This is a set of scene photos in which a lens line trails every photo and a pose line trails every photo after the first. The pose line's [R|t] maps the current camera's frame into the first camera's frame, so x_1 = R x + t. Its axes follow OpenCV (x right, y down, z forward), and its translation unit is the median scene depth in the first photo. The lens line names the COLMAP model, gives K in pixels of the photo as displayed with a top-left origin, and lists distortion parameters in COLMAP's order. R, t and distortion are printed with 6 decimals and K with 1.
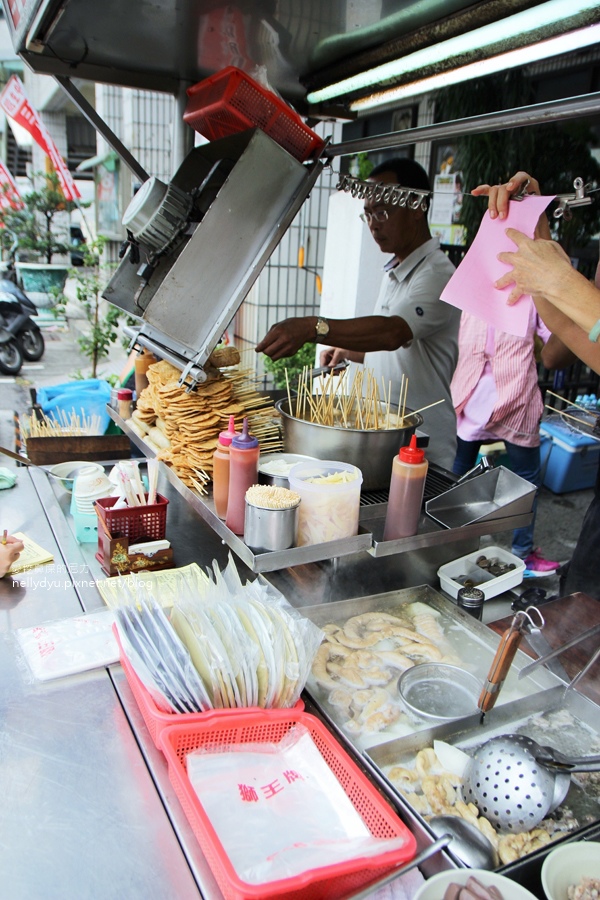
lens RADIAL K [[721.8, 0, 301.9], [0, 721.8, 454.5], [0, 0, 1]] dist [-0.104600, 0.065932]
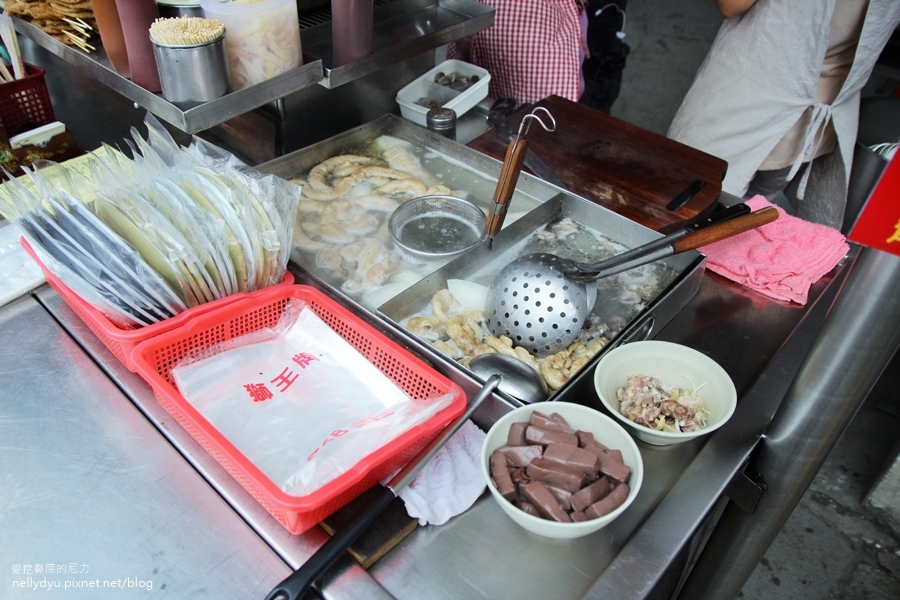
lens RADIAL K [[721.8, 0, 443.3], [0, 721.8, 303.4], [0, 0, 1]] dist [-0.104600, 0.065932]
pose [[0.938469, -0.245854, 0.242554, -0.040887], [0.128807, 0.900802, 0.414686, 0.048876], [-0.320445, -0.357927, 0.877042, 0.179123]]
